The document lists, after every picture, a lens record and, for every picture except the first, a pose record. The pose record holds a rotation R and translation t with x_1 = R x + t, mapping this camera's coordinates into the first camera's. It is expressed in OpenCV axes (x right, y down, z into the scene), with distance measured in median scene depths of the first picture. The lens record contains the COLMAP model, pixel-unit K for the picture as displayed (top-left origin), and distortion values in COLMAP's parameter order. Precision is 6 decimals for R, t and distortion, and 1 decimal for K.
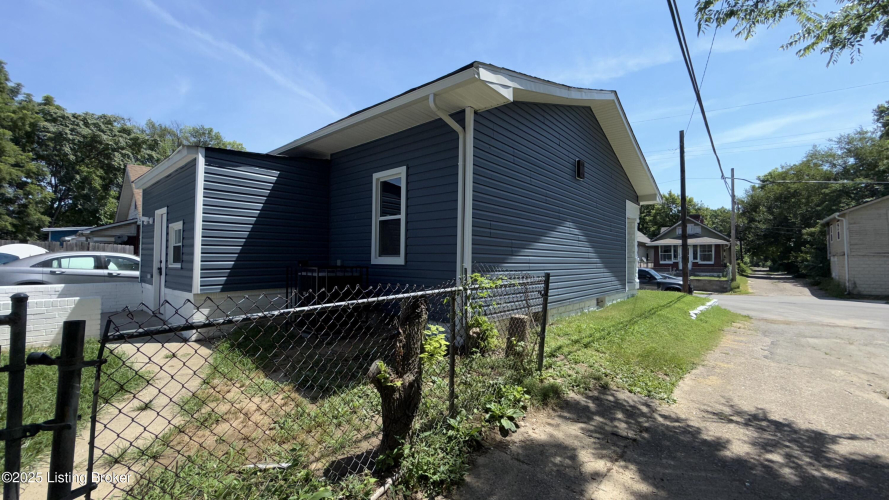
lens RADIAL K [[355.0, 0, 444.5], [0, 355.0, 250.0], [0, 0, 1]] dist [0.000689, 0.000026]
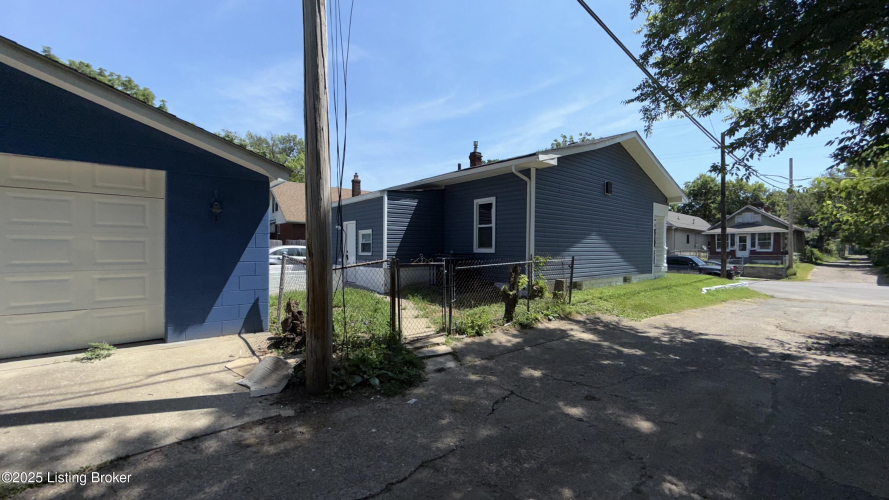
lens RADIAL K [[355.0, 0, 444.5], [0, 355.0, 250.0], [0, 0, 1]] dist [0.000689, 0.000026]
pose [[0.988246, -0.004689, -0.152802, -0.080741], [0.009415, 0.999499, 0.030219, -0.025355], [0.152584, -0.031302, 0.987795, -0.703870]]
